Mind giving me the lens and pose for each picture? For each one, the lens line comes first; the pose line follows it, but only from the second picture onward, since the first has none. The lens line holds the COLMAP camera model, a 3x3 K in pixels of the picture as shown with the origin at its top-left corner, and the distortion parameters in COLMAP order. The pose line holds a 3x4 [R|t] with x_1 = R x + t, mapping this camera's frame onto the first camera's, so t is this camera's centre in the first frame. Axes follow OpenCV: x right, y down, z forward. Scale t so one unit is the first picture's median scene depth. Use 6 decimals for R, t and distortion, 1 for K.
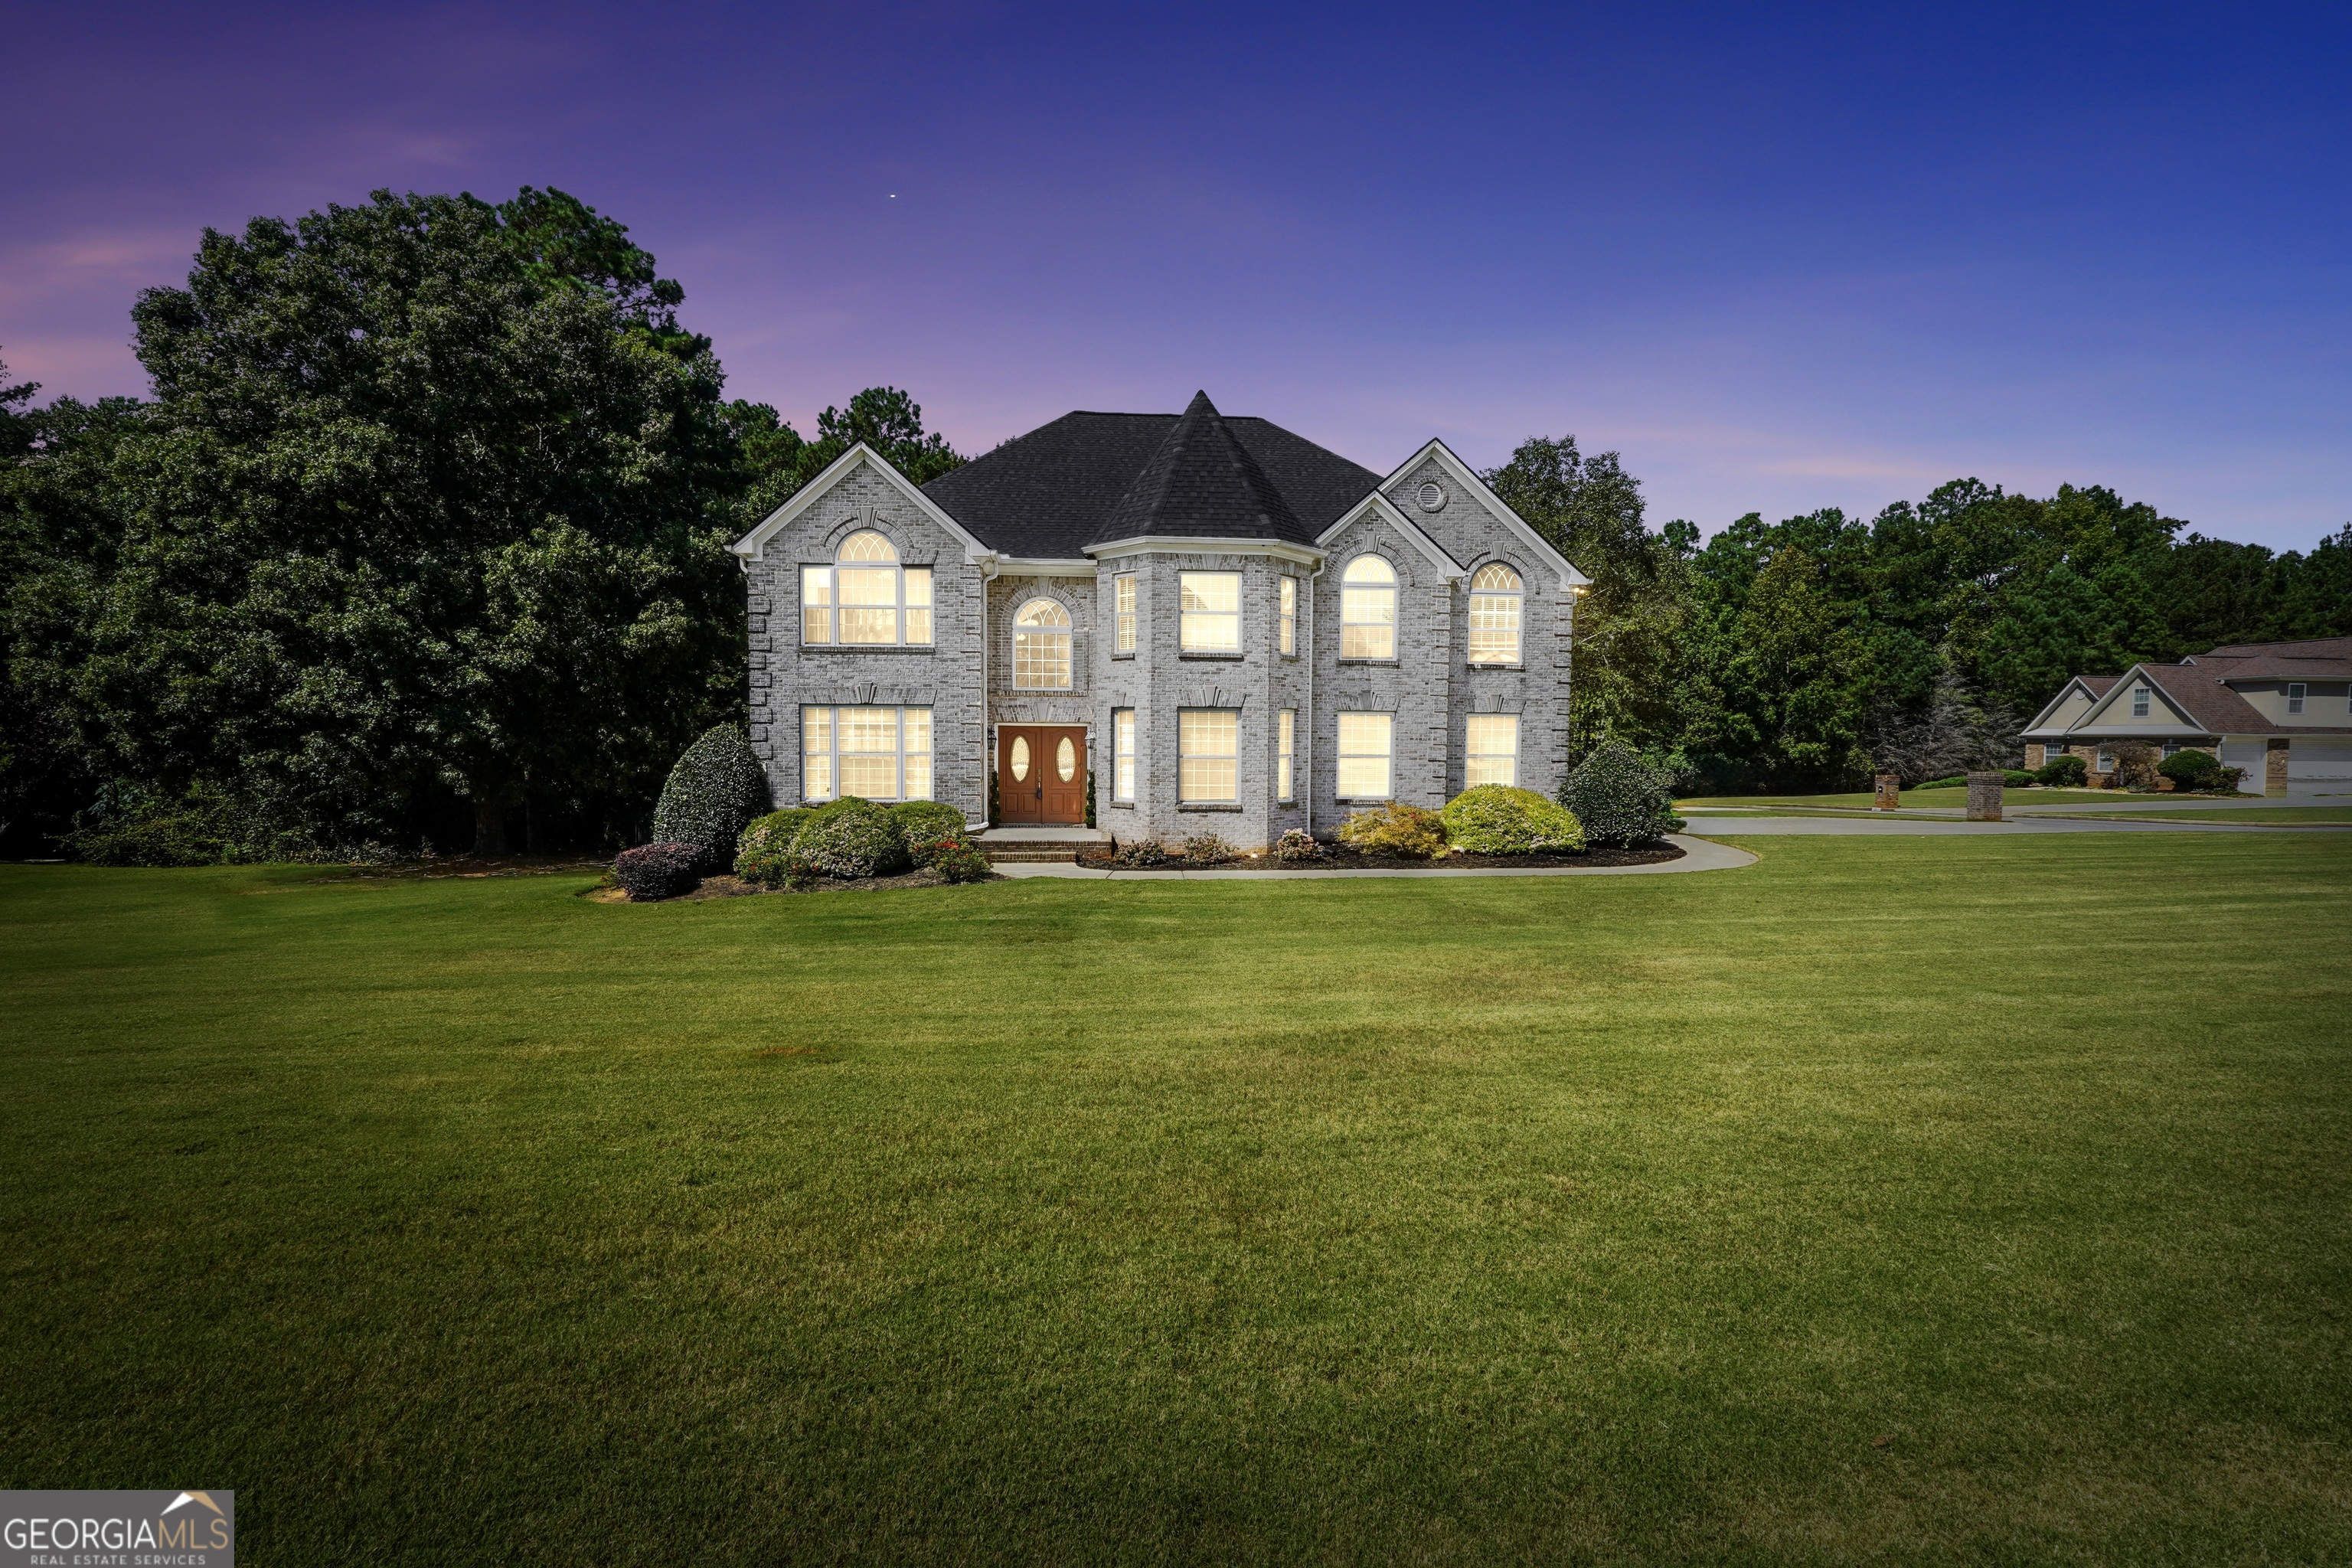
lens RADIAL K [[1020.7, 0, 1174.6], [0, 1020.7, 785.9], [0, 0, 1]] dist [-0.001386, -0.000184]
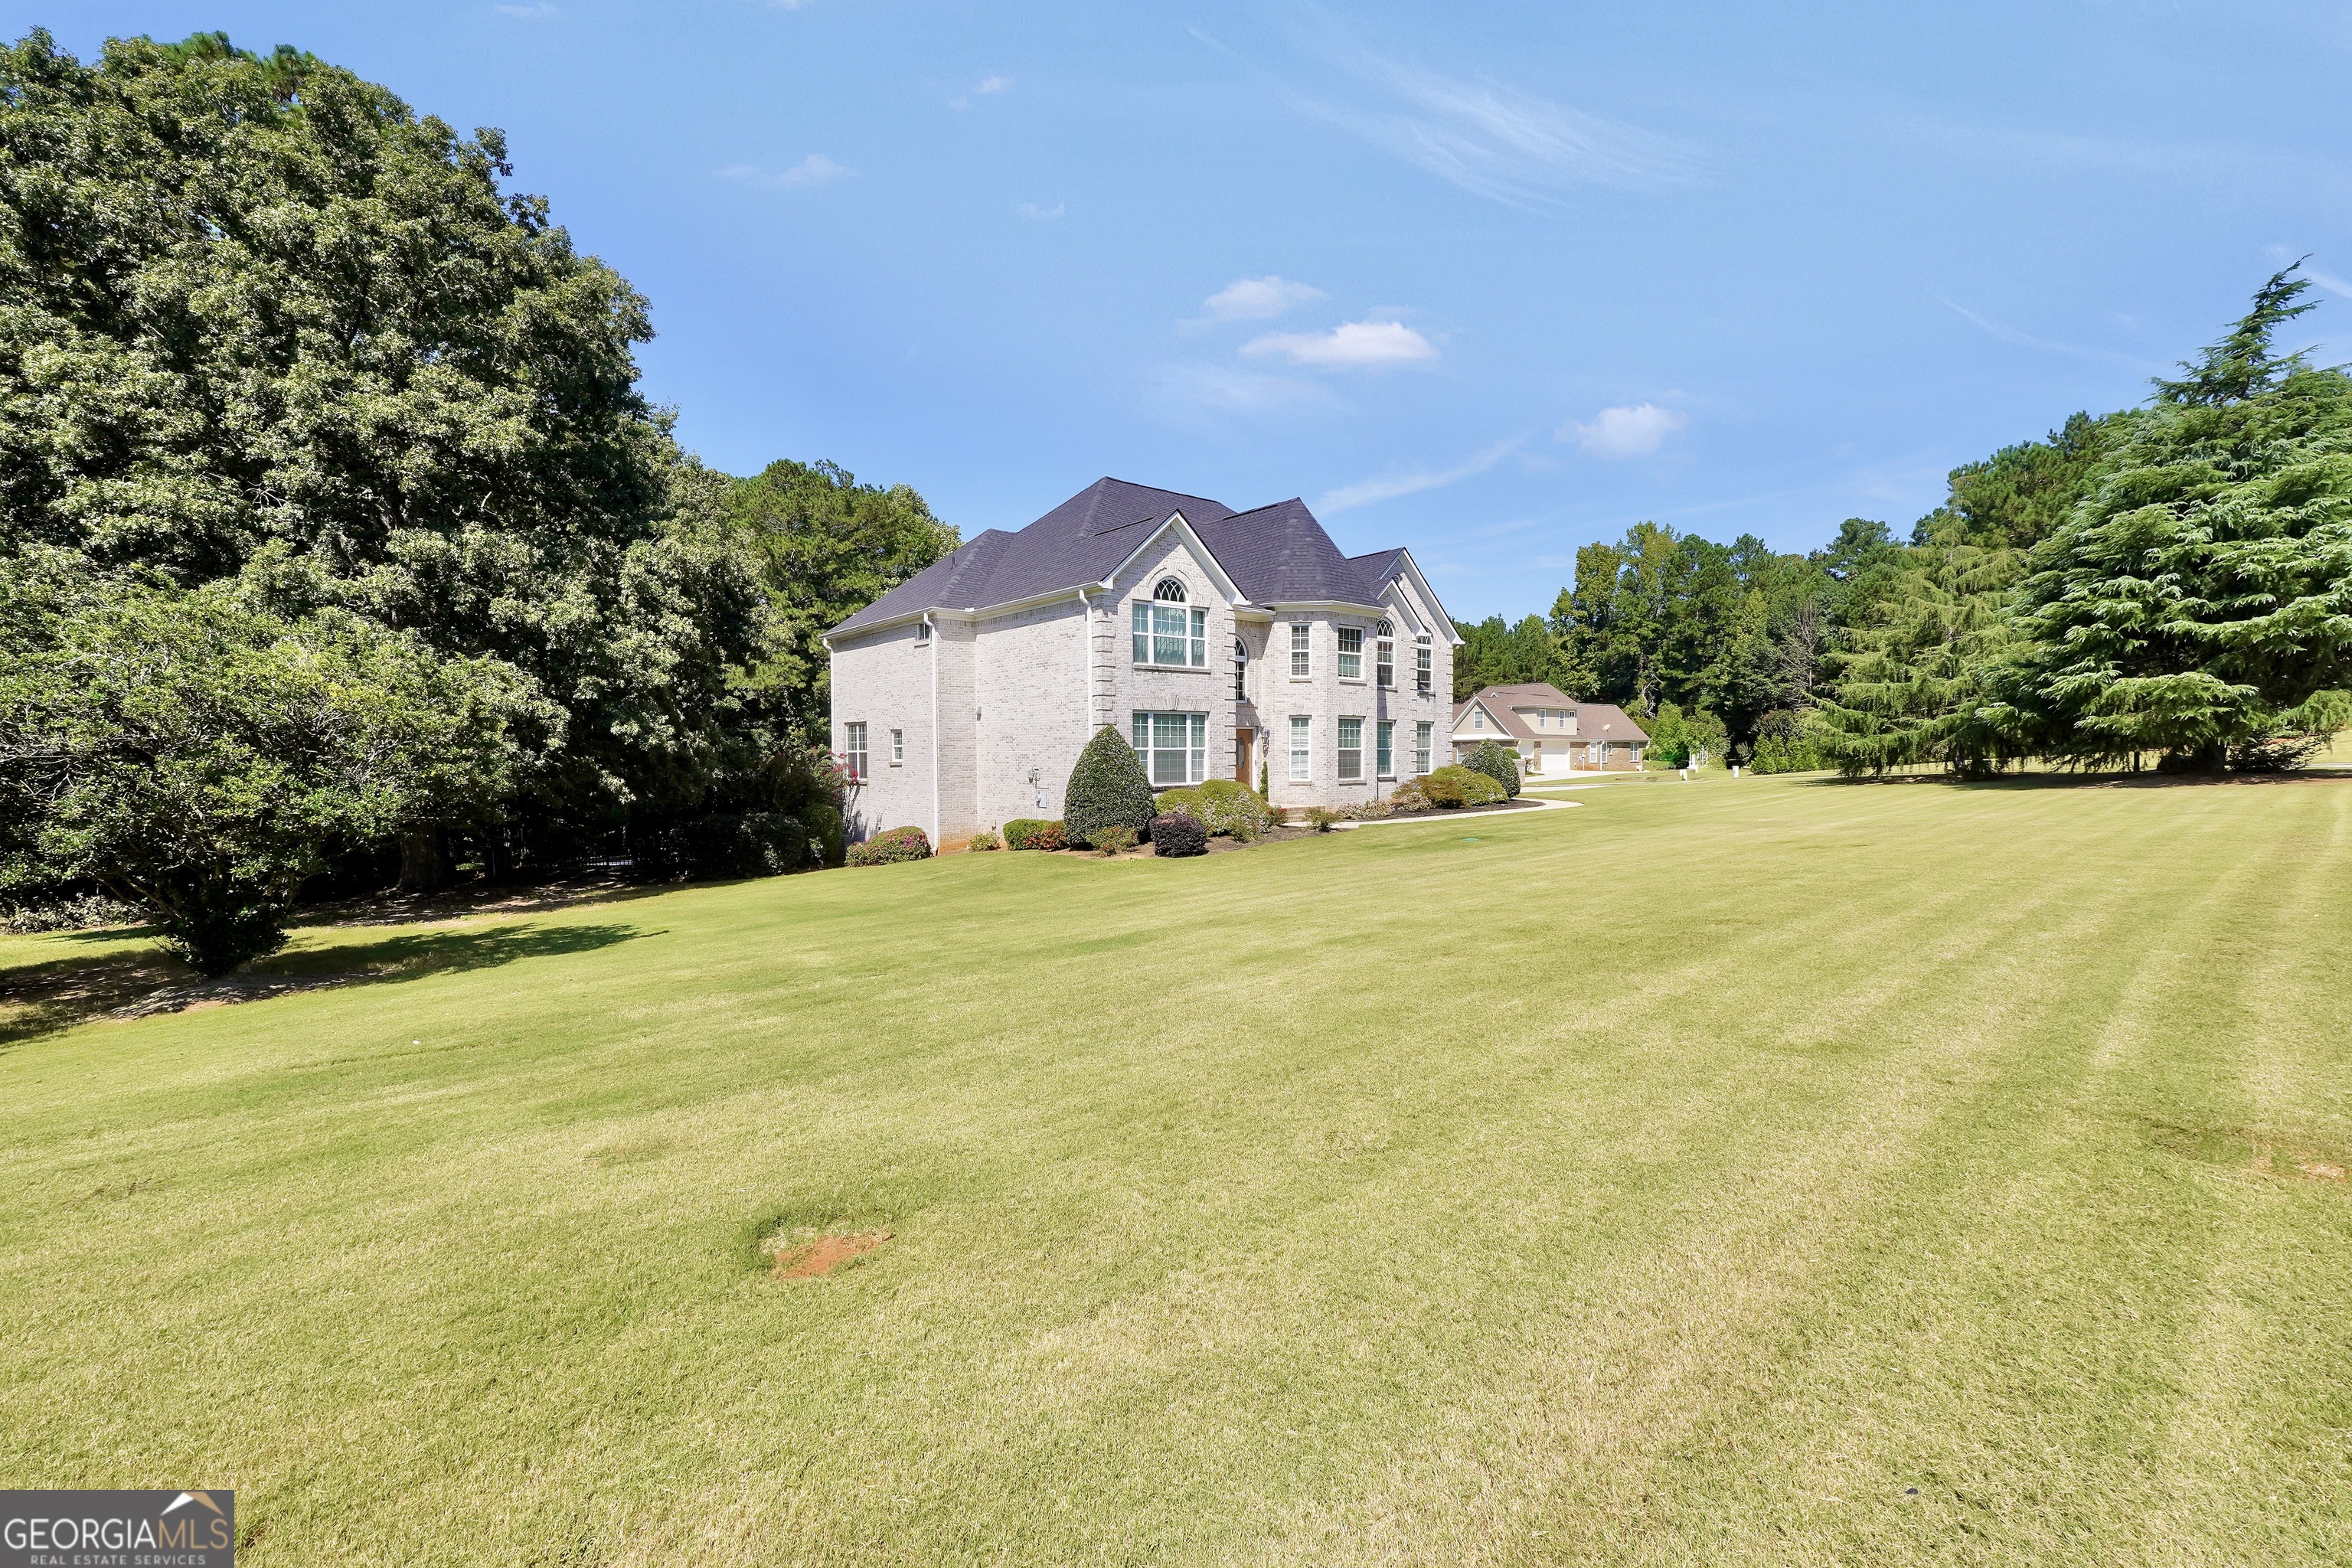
lens RADIAL K [[1020.7, 0, 1178.2], [0, 1020.7, 779.8], [0, 0, 1]] dist [-0.001386, -0.000184]
pose [[0.808968, -0.015069, 0.587660, -1.097112], [0.017276, 0.999849, 0.001856, 0.010950], [-0.587599, 0.008651, 0.809106, -0.103718]]
